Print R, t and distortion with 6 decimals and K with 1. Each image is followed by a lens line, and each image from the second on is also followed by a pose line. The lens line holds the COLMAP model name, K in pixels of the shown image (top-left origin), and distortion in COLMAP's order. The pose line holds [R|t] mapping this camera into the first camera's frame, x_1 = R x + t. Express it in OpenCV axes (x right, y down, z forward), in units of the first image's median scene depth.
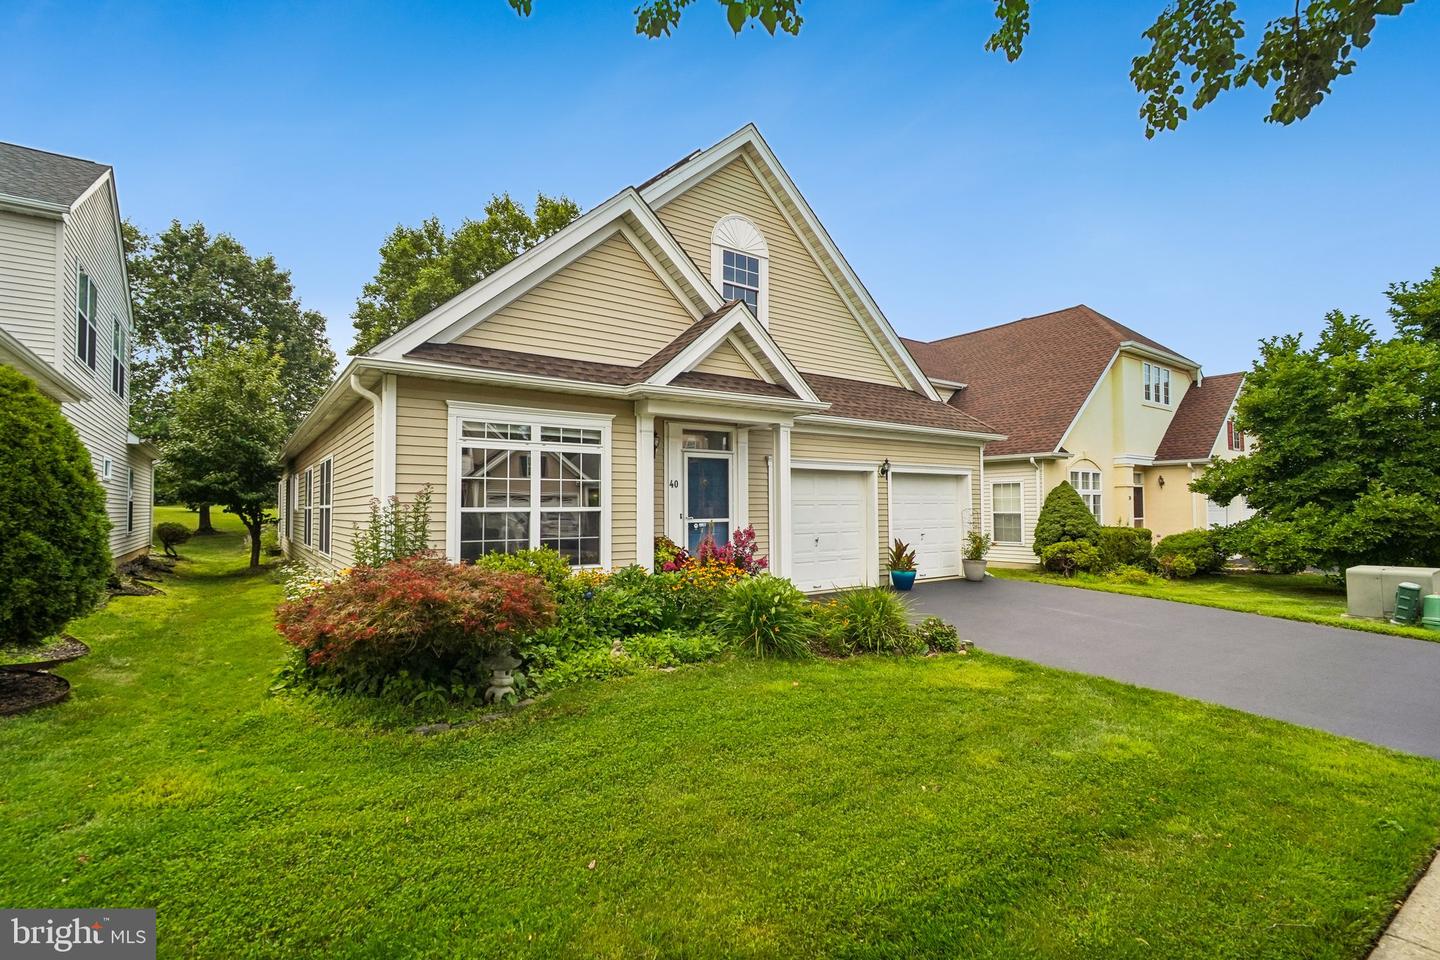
lens RADIAL K [[678.9, 0, 722.3], [0, 678.9, 483.1], [0, 0, 1]] dist [-0.014874, 0.006771]
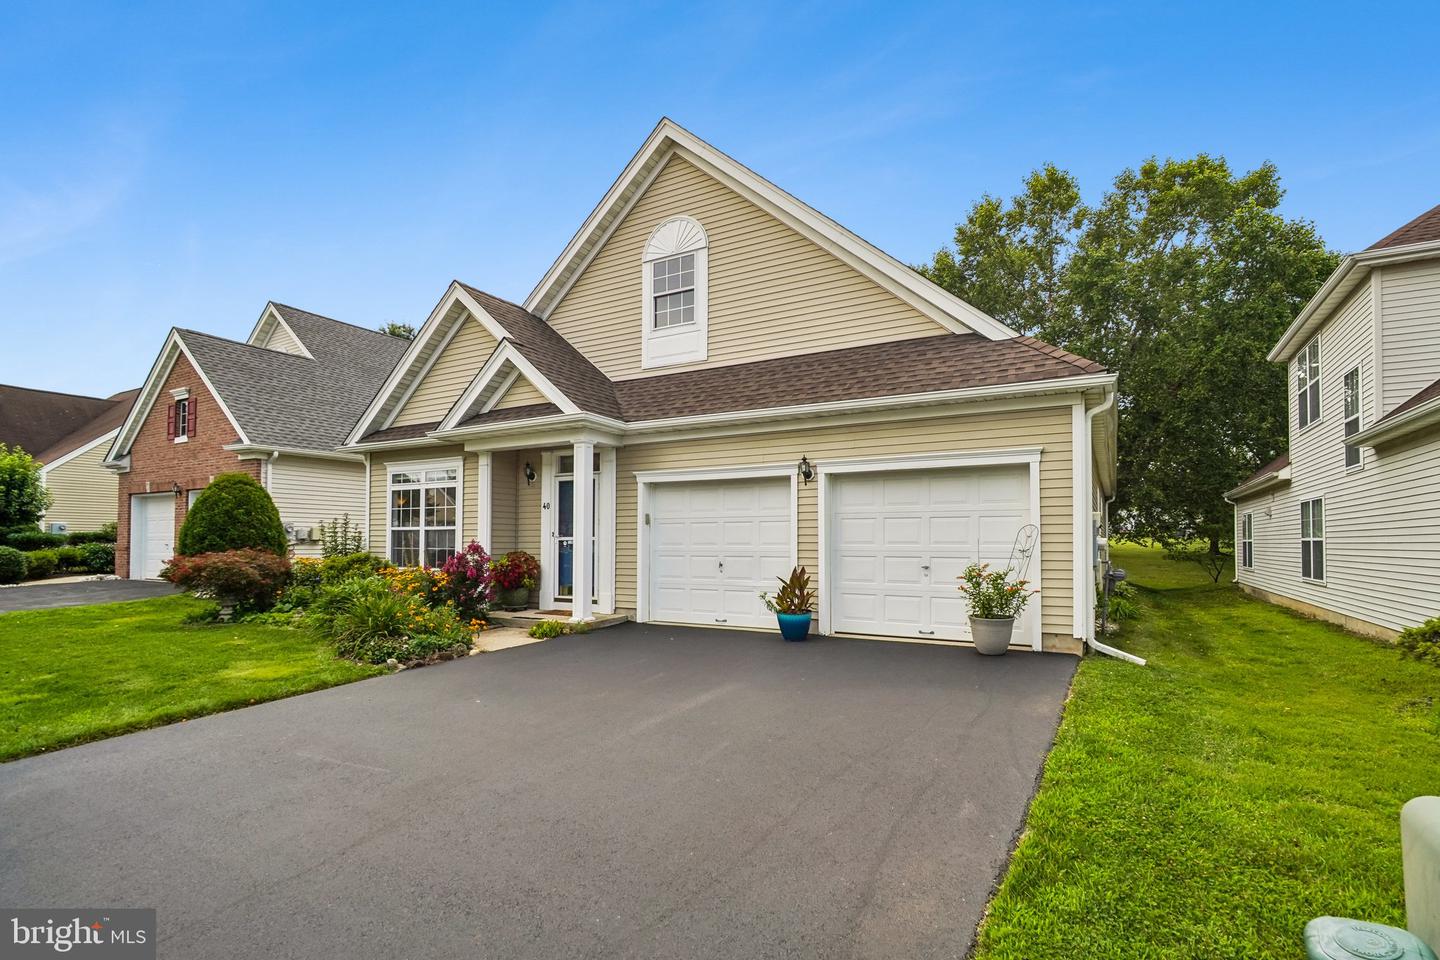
lens RADIAL K [[678.9, 0, 737.3], [0, 678.9, 533.5], [0, 0, 1]] dist [-0.014874, 0.006771]
pose [[0.425321, -0.004621, -0.905031, 1.098082], [0.029721, 0.999519, 0.008864, 0.046908], [0.904555, -0.030669, 0.425253, 0.802774]]
